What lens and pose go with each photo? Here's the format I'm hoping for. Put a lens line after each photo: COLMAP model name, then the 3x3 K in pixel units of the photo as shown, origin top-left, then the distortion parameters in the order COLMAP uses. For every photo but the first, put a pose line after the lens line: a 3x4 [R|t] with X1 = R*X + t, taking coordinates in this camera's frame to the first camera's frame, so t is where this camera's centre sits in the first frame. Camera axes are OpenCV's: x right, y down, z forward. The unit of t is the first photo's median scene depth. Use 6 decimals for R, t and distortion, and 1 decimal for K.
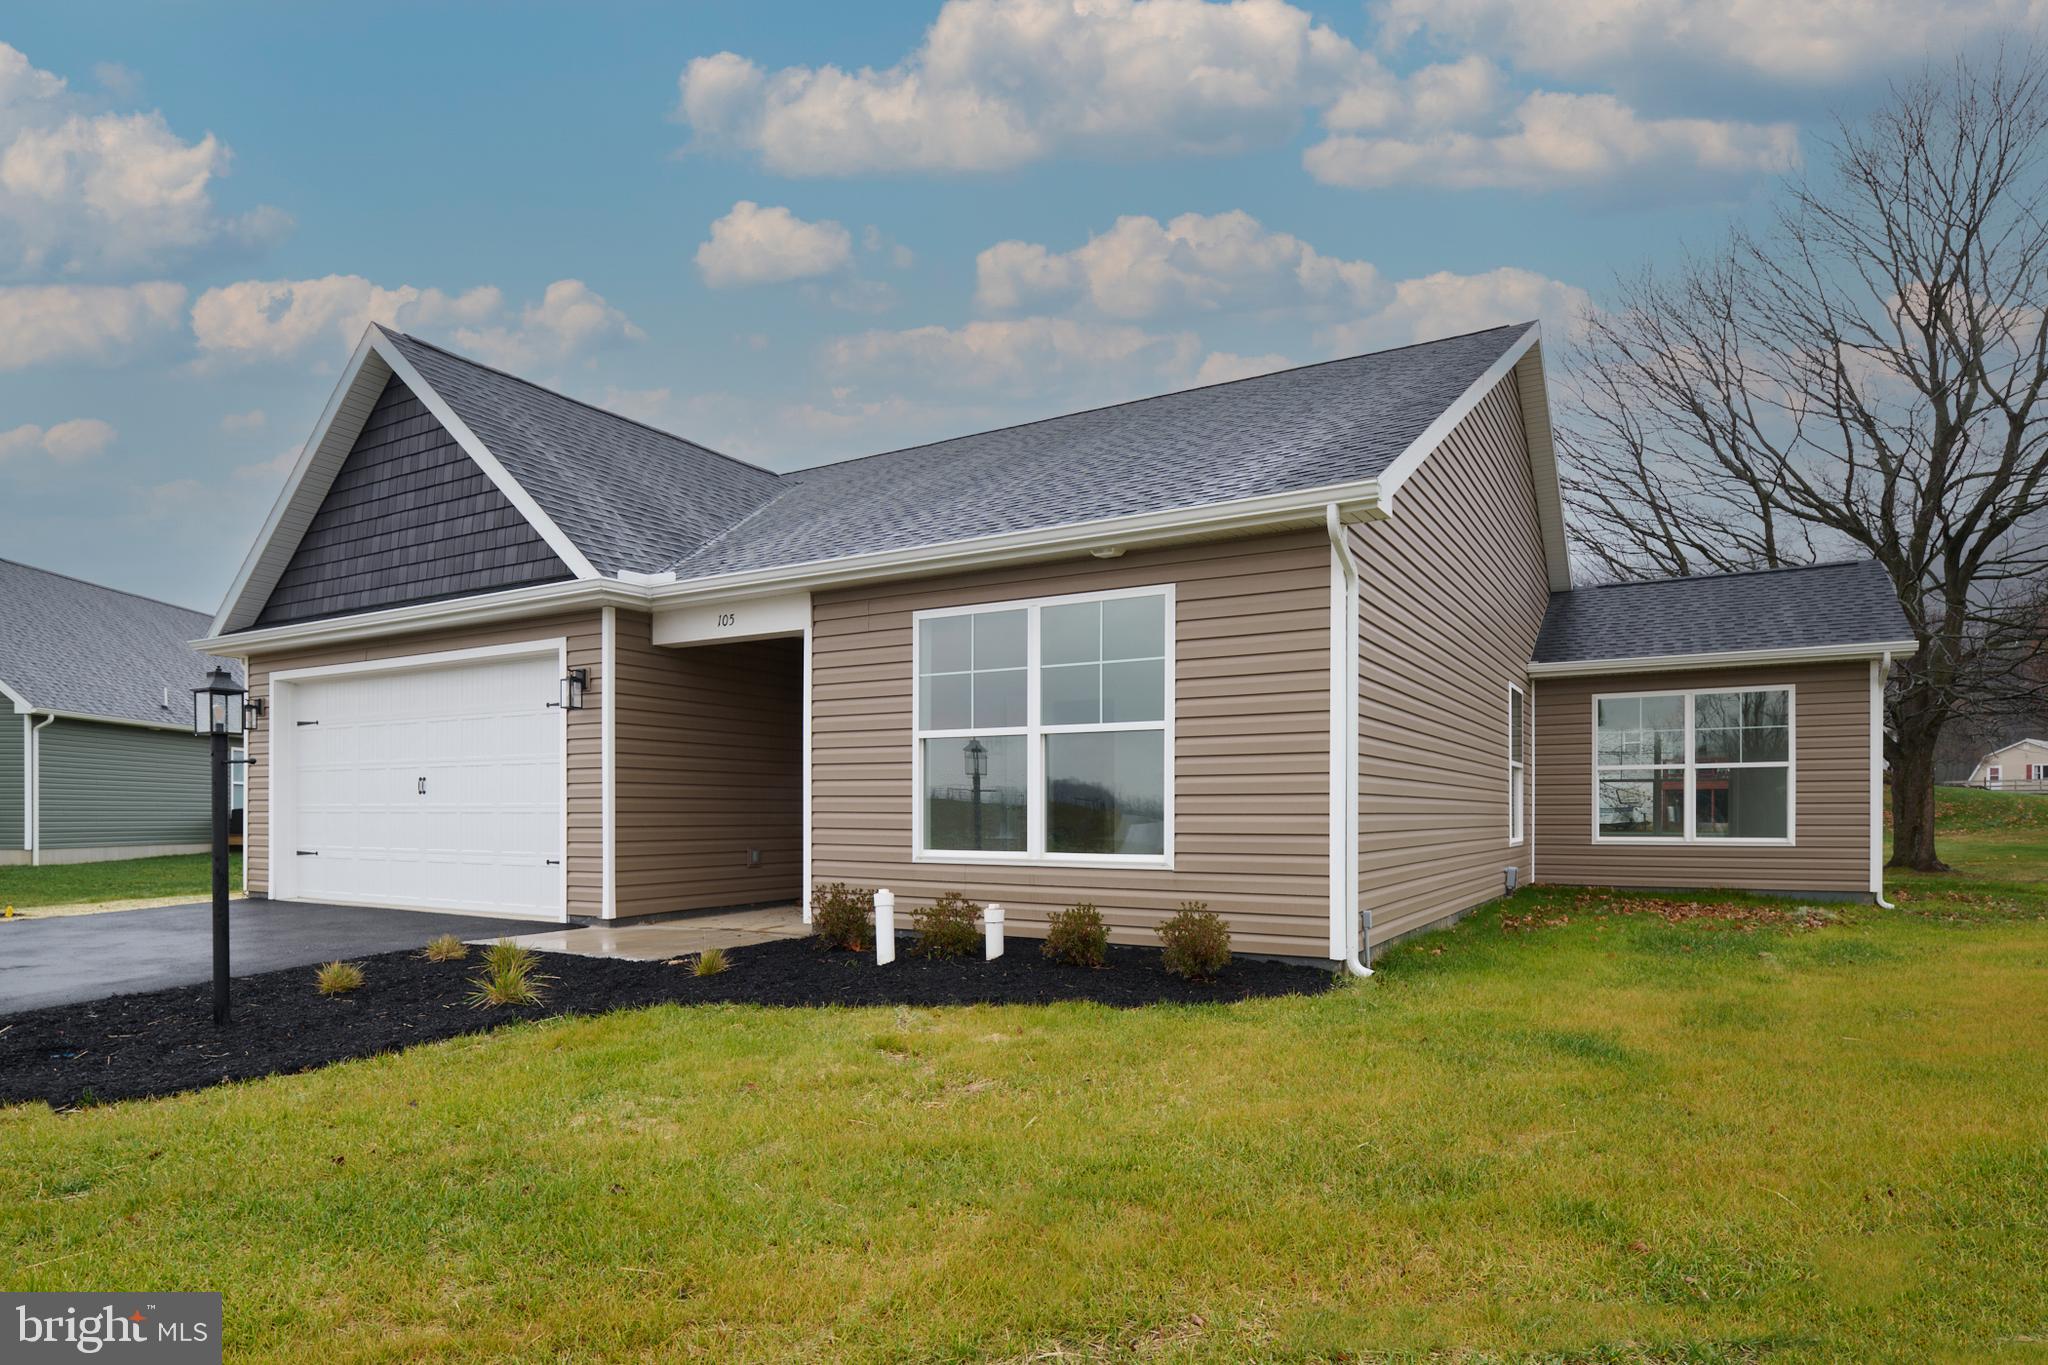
lens RADIAL K [[1147.6, 0, 1016.9], [0, 1147.6, 817.4], [0, 0, 1]] dist [-0.002204, -0.000518]
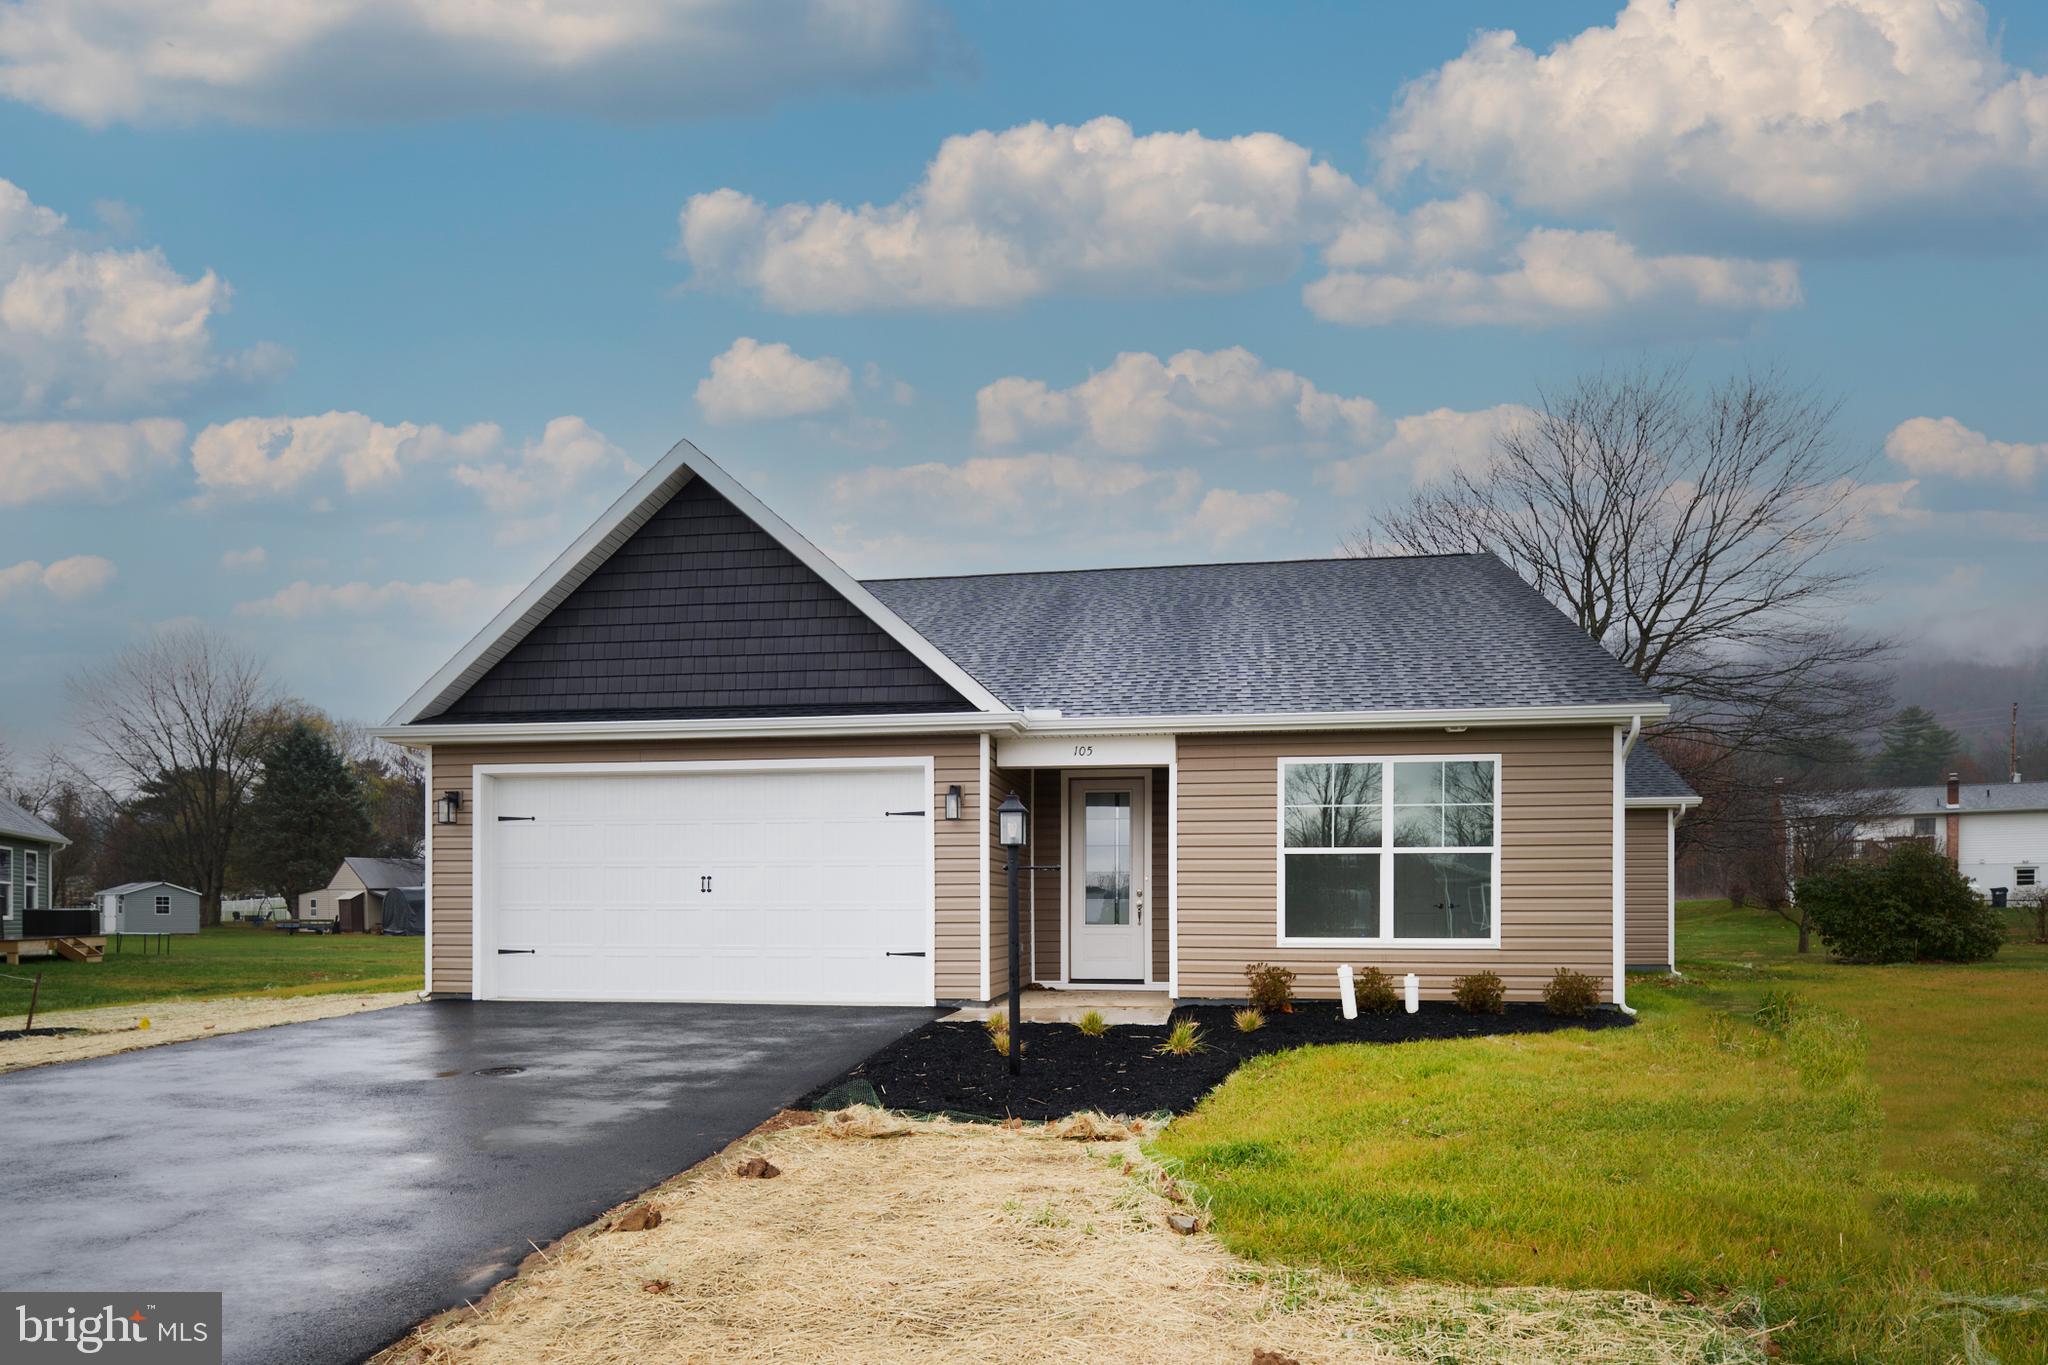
lens RADIAL K [[1124.2, 0, 1057.4], [0, 1124.2, 898.8], [0, 0, 1]] dist [0.000207, 0.000013]
pose [[0.921303, 0.001449, 0.388842, -0.778948], [0.002735, 0.999944, -0.010208, -0.003890], [-0.388835, 0.010468, 0.921248, -0.084932]]
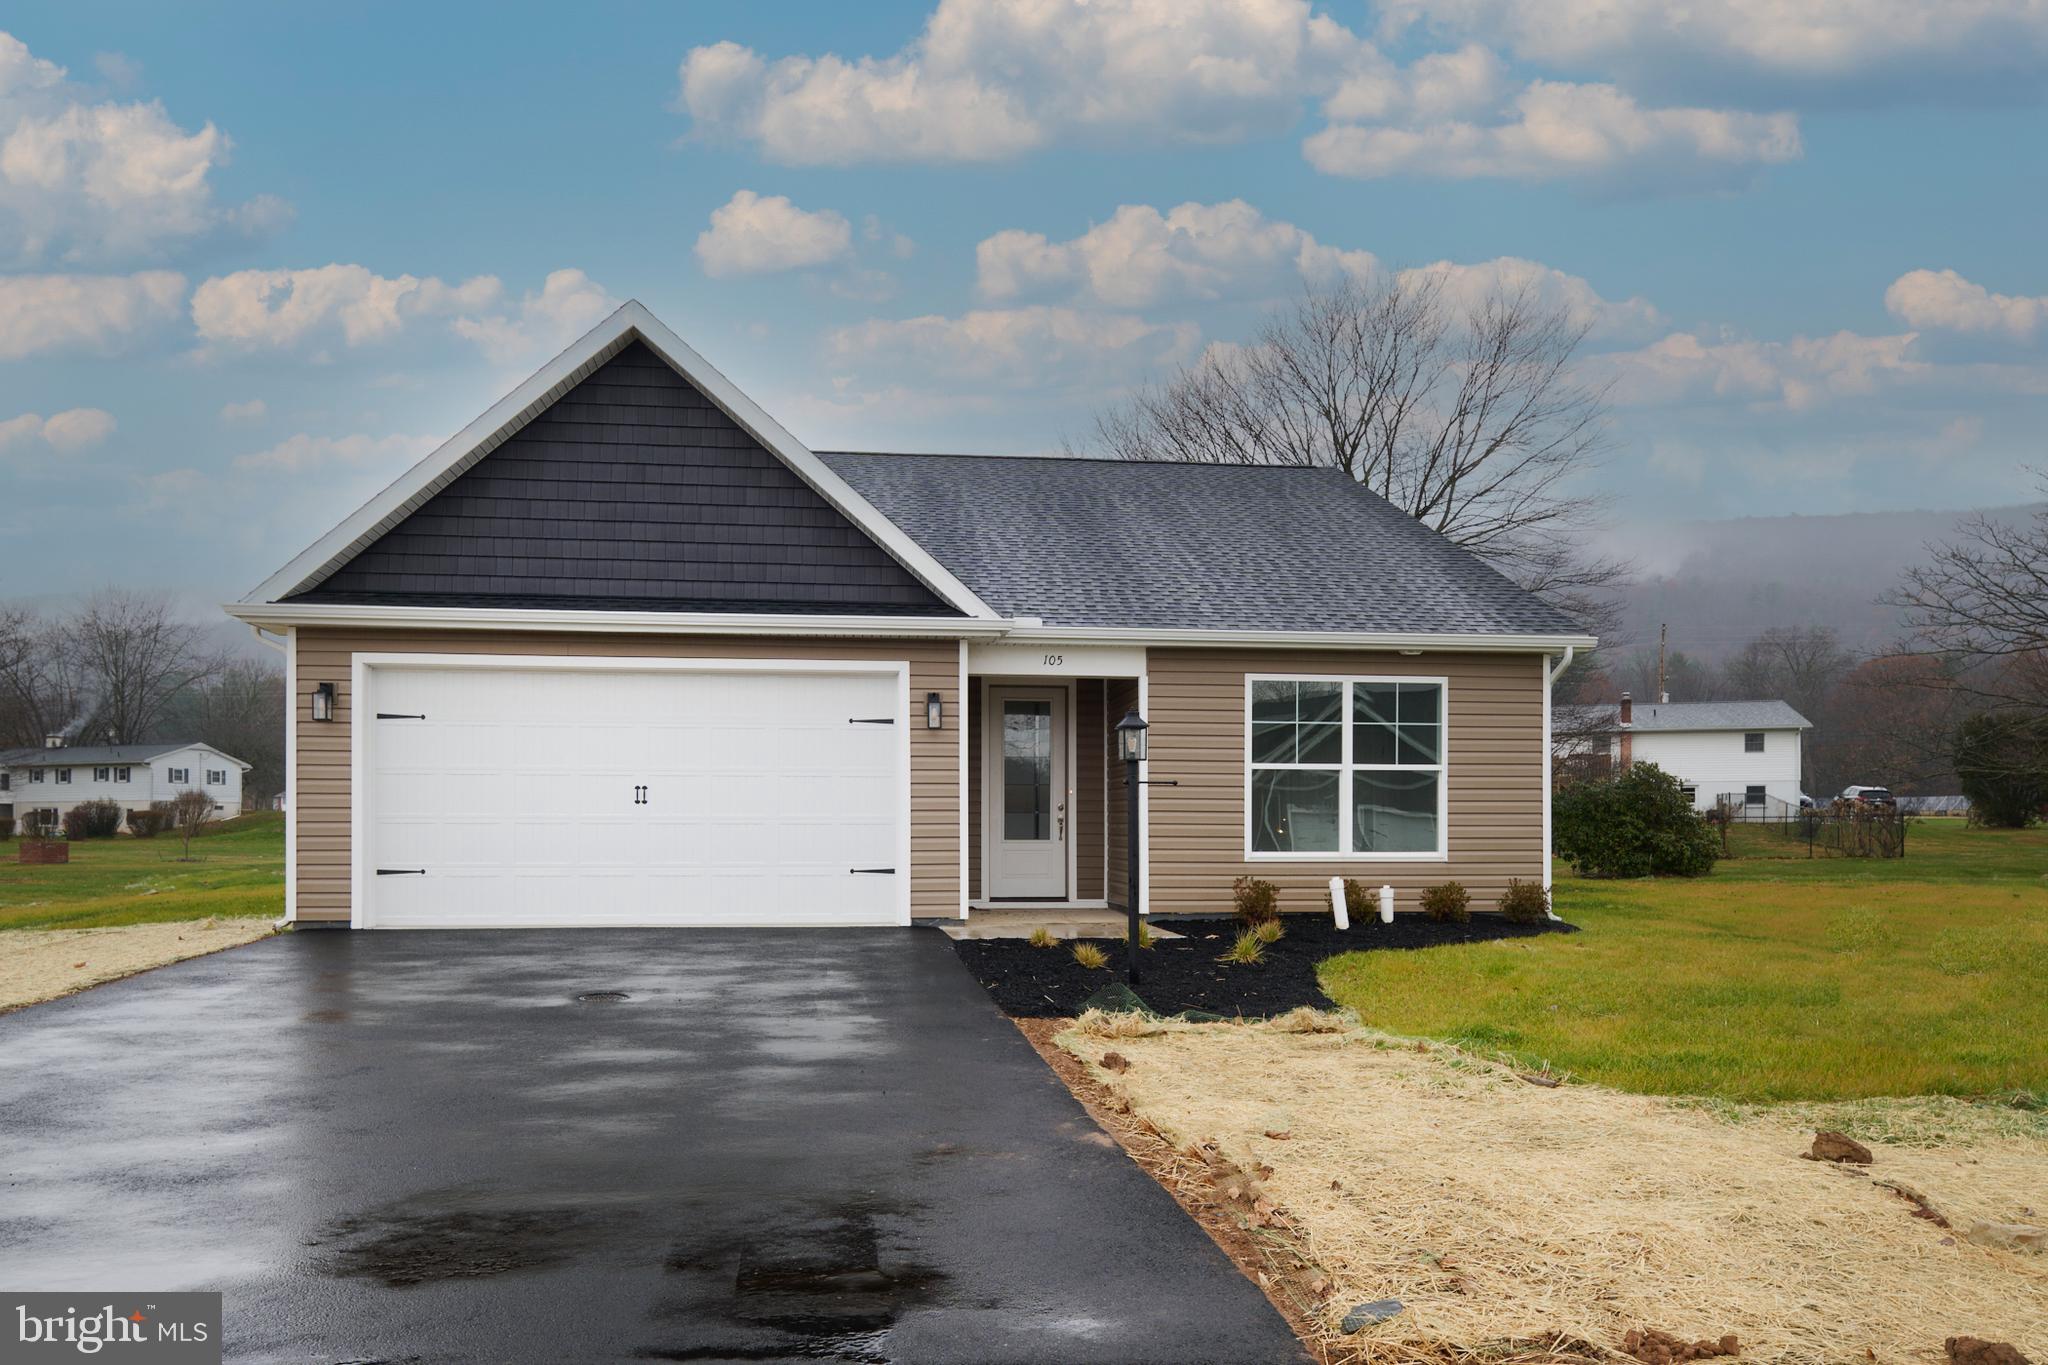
lens RADIAL K [[1309.3, 0, 1001.4], [0, 1309.3, 805.9], [0, 0, 1]] dist [-0.000625, -0.000146]
pose [[0.798072, 0.008172, 0.602506, -1.161442], [0.001099, 0.999887, -0.015017, -0.002708], [-0.602561, 0.012647, 0.797973, -0.038159]]
